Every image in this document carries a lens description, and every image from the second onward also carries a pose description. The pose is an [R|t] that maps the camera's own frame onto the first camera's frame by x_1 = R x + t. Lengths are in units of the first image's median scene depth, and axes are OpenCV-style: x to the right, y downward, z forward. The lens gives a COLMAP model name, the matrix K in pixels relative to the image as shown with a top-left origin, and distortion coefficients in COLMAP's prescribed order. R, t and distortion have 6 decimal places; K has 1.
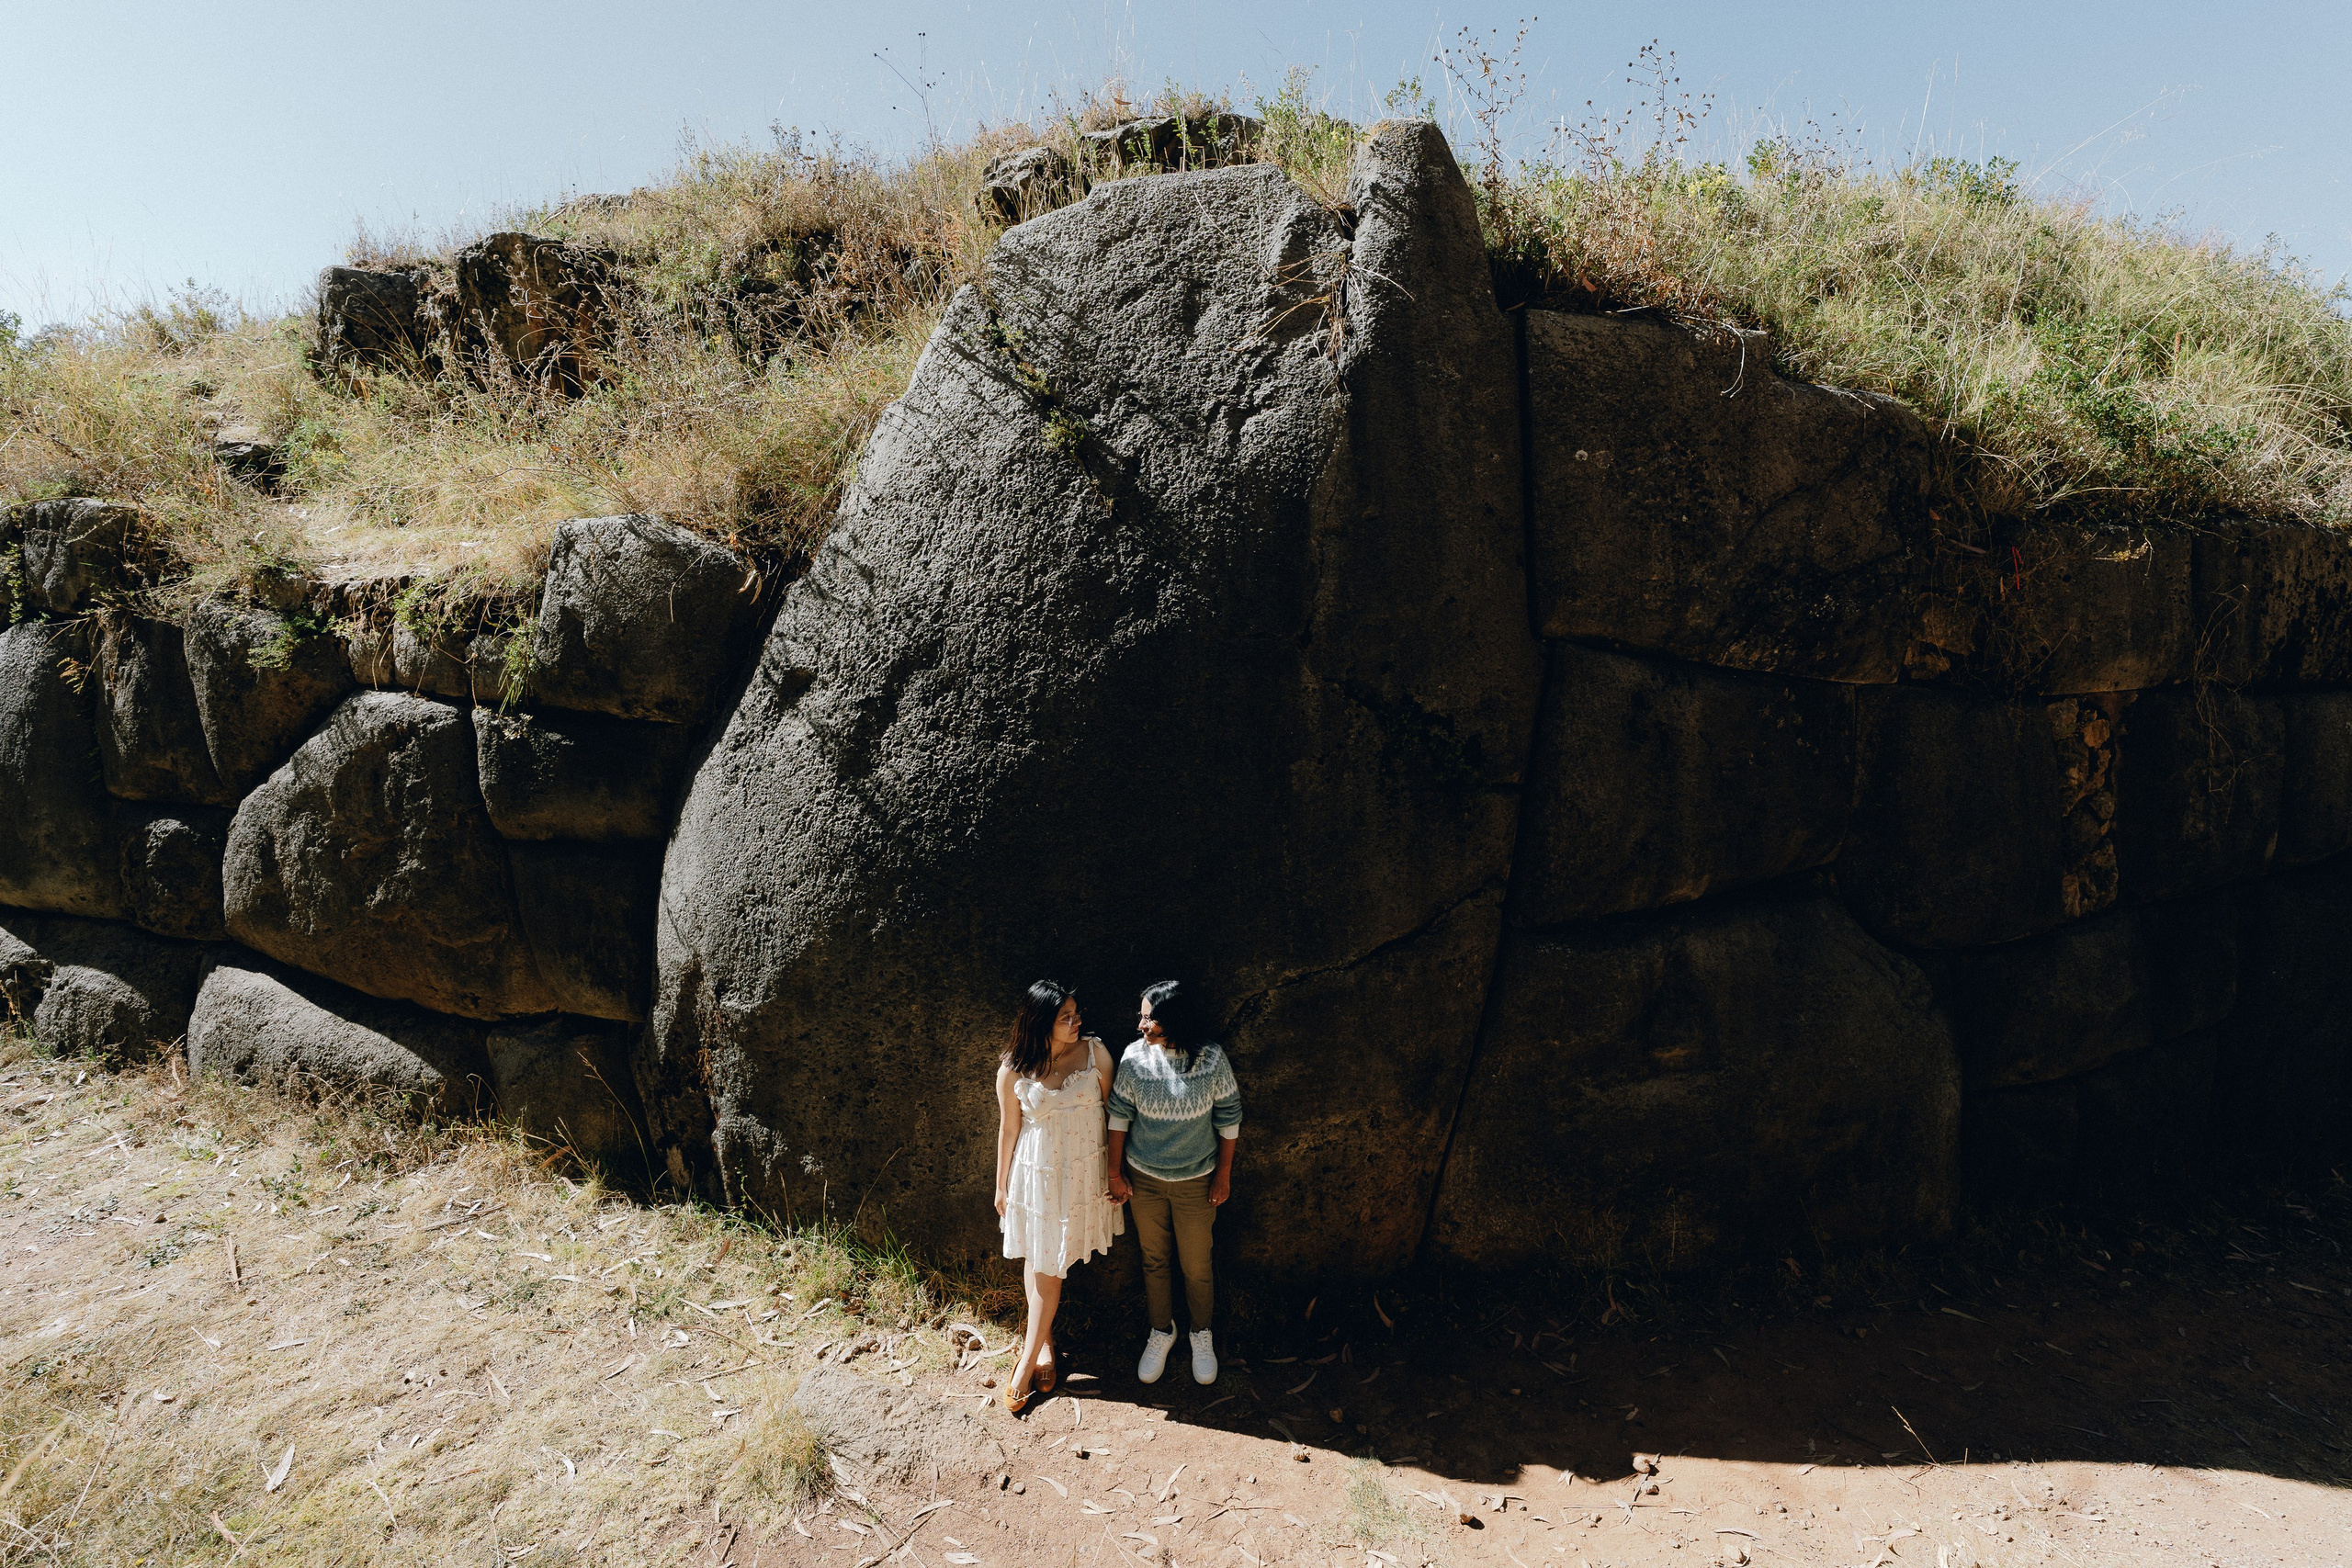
lens RADIAL K [[1057.4, 0, 1176.0], [0, 1057.4, 784.0], [0, 0, 1]] dist [-0.007128, 0.002881]
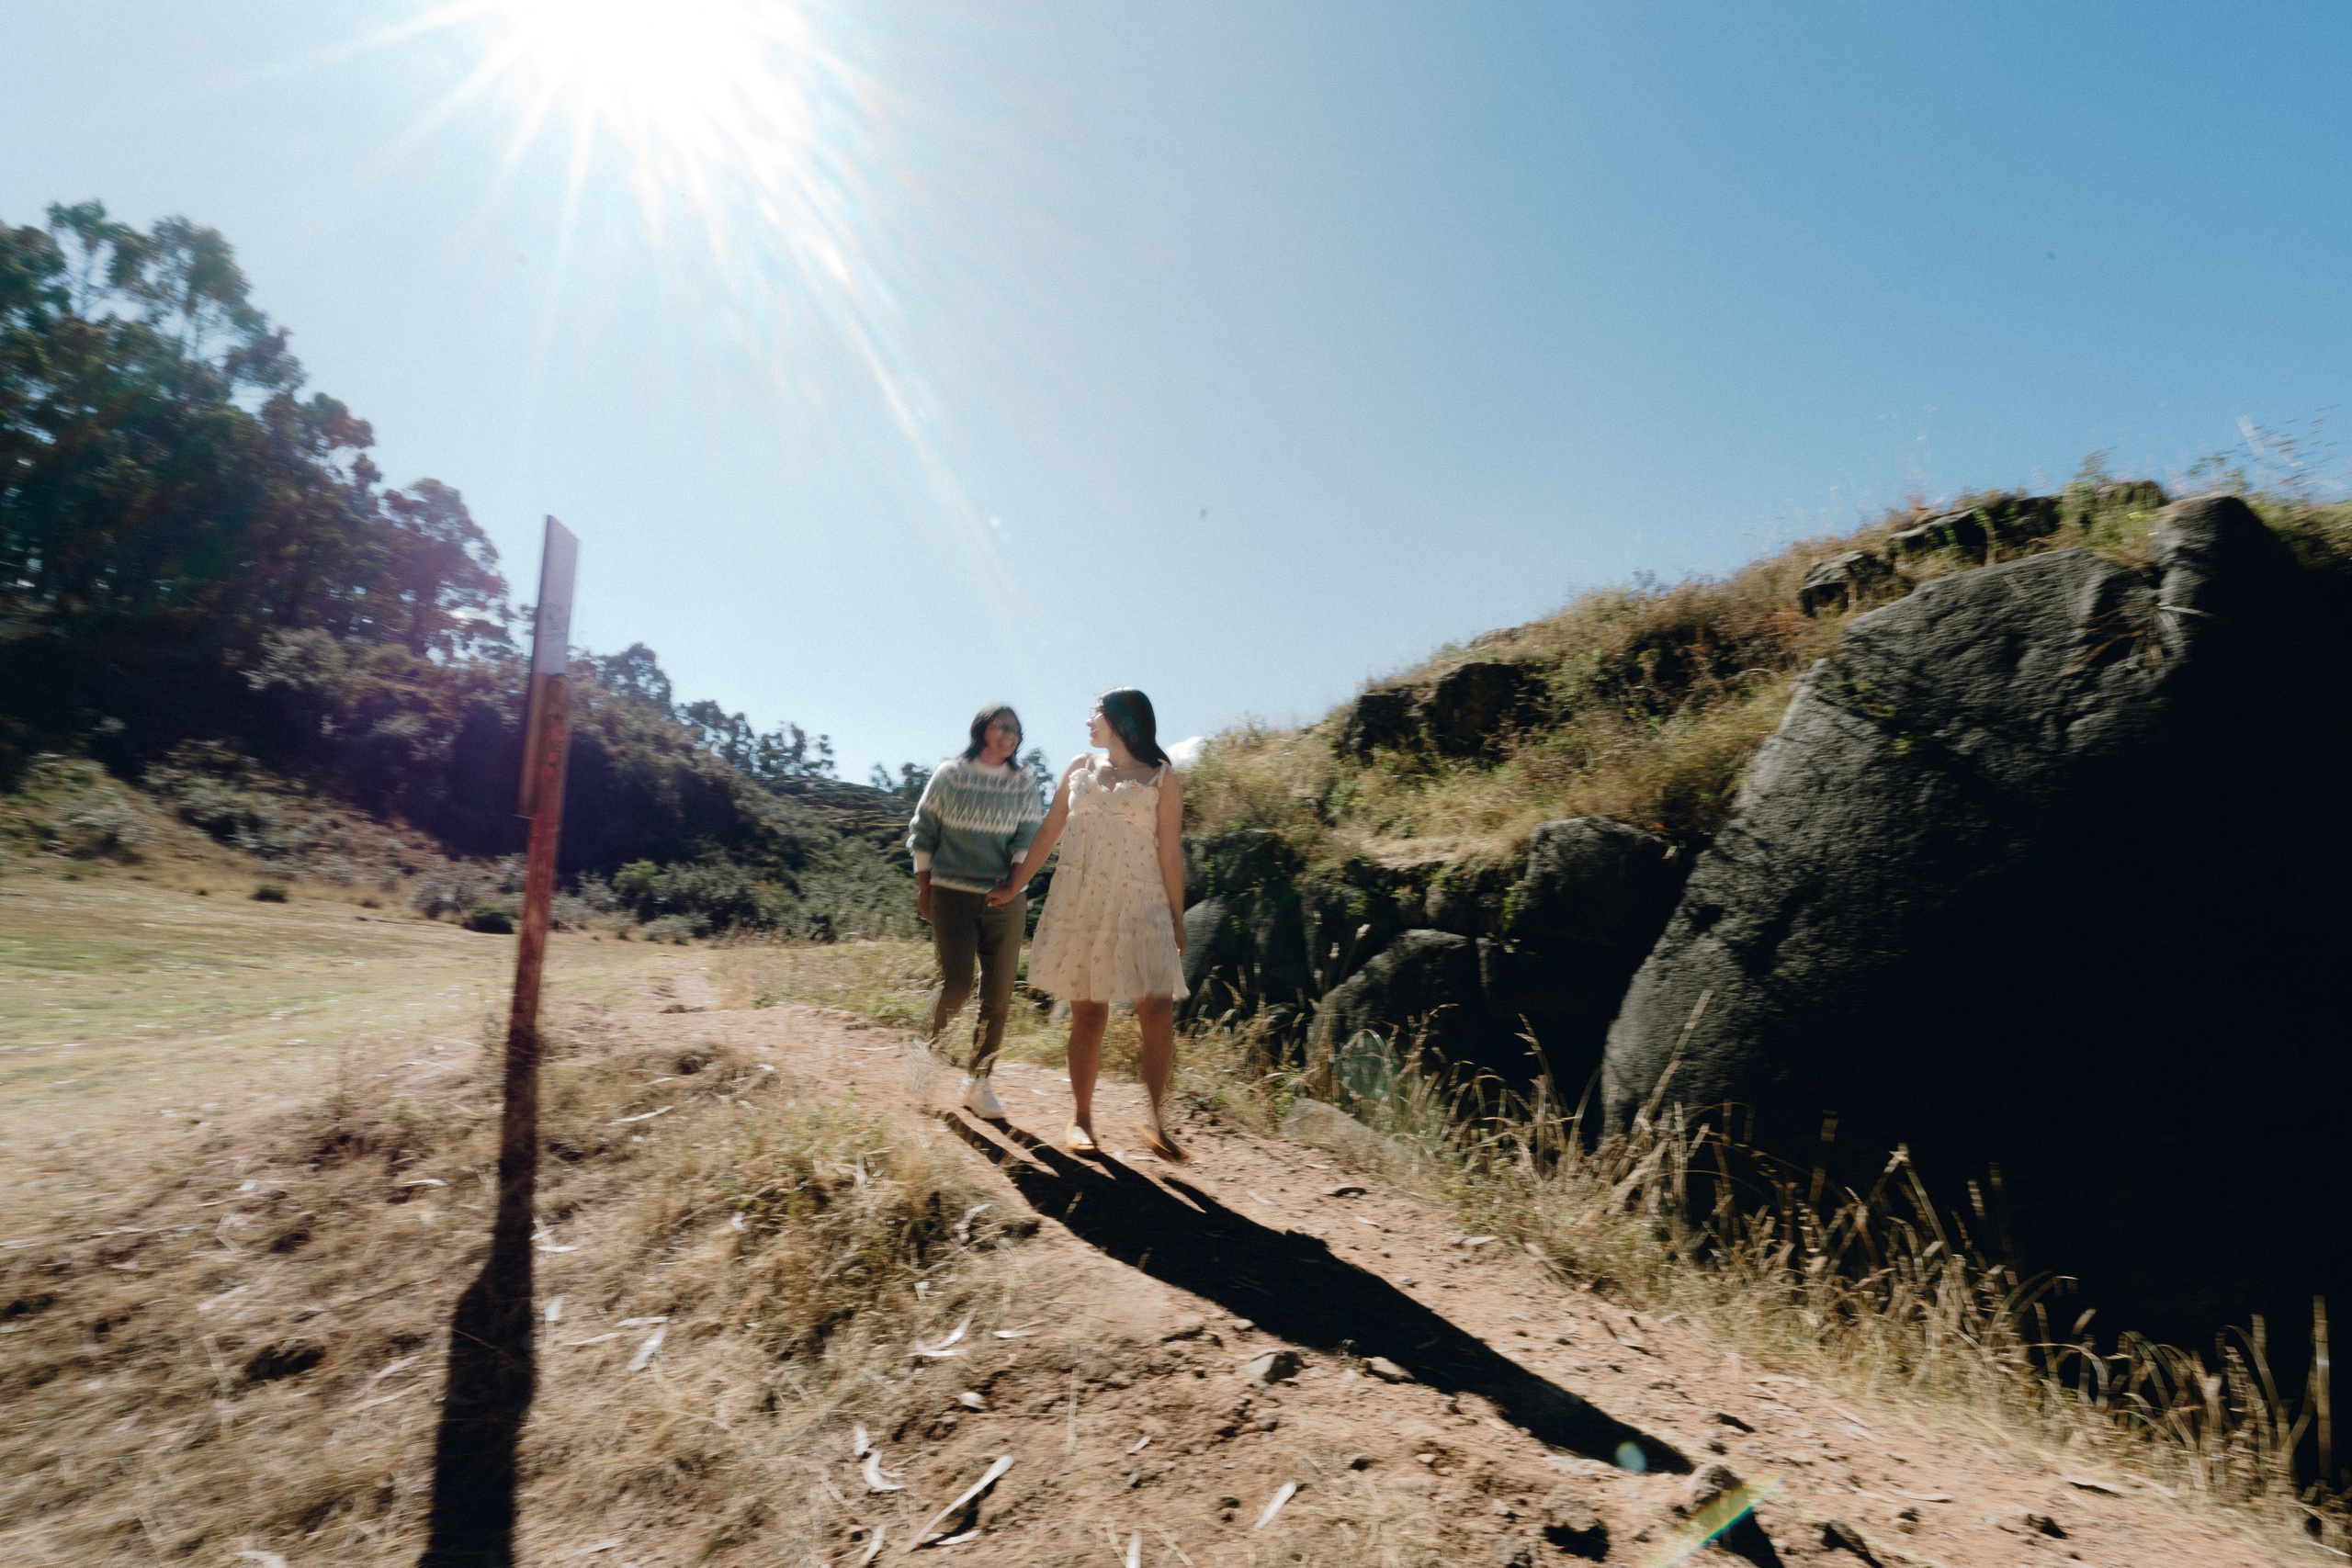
lens RADIAL K [[1057.4, 0, 1176.0], [0, 1057.4, 784.0], [0, 0, 1]] dist [-0.007128, 0.002881]
pose [[0.798426, -0.069500, -0.598068, -0.047317], [-0.122352, 0.953862, -0.274186, 0.235286], [0.589530, 0.292092, 0.753084, -0.656690]]
